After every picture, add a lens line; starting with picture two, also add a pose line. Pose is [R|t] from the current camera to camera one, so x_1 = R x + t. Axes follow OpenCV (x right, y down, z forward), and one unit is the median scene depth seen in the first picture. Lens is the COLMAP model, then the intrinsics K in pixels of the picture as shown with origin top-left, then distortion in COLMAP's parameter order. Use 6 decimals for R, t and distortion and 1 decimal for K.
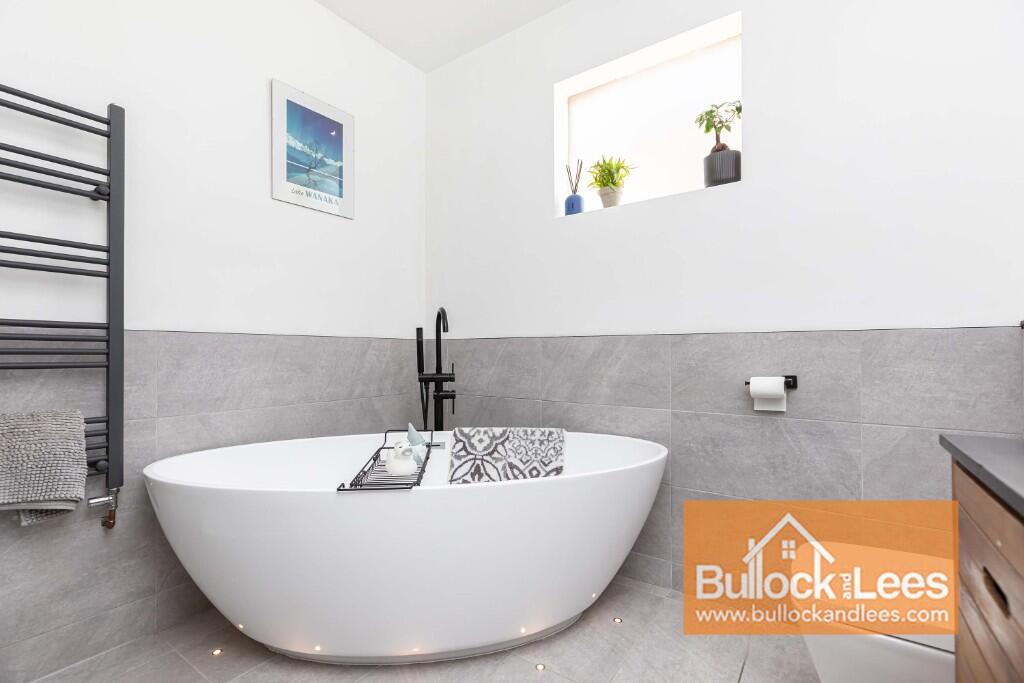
lens RADIAL K [[467.8, 0, 512.4], [0, 467.8, 345.5], [0, 0, 1]] dist [0.004195, -0.000718]
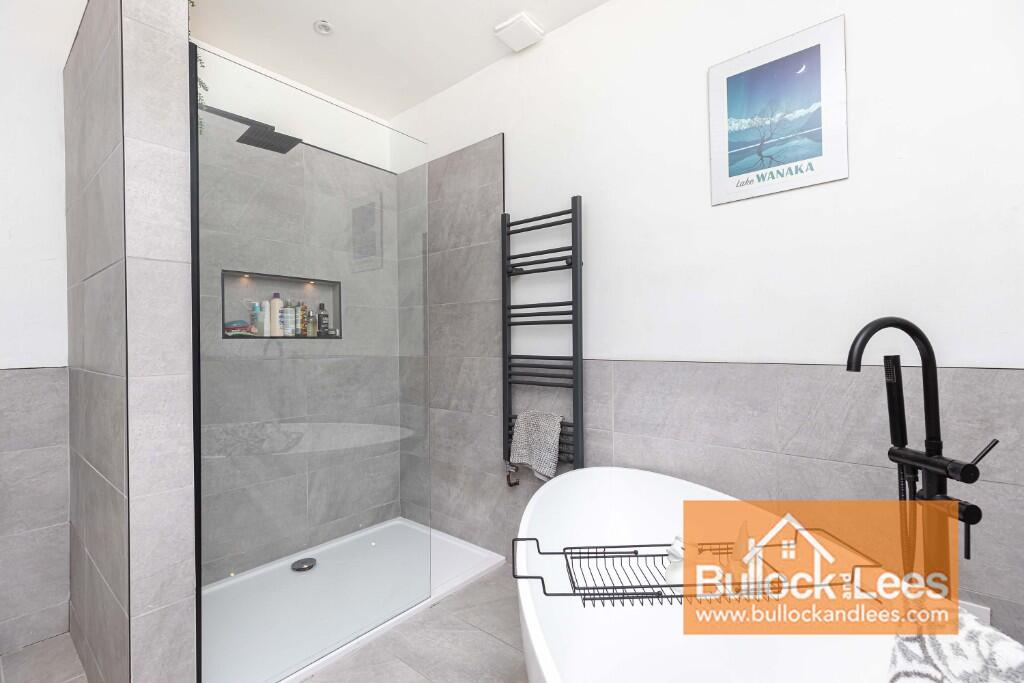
lens RADIAL K [[467.8, 0, 513.3], [0, 467.8, 341.3], [0, 0, 1]] dist [0.004195, -0.000718]
pose [[-0.117950, 0.002494, -0.993016, 0.417822], [0.023794, 0.999717, -0.000315, -0.074287], [0.992734, -0.023665, -0.117976, 0.768162]]
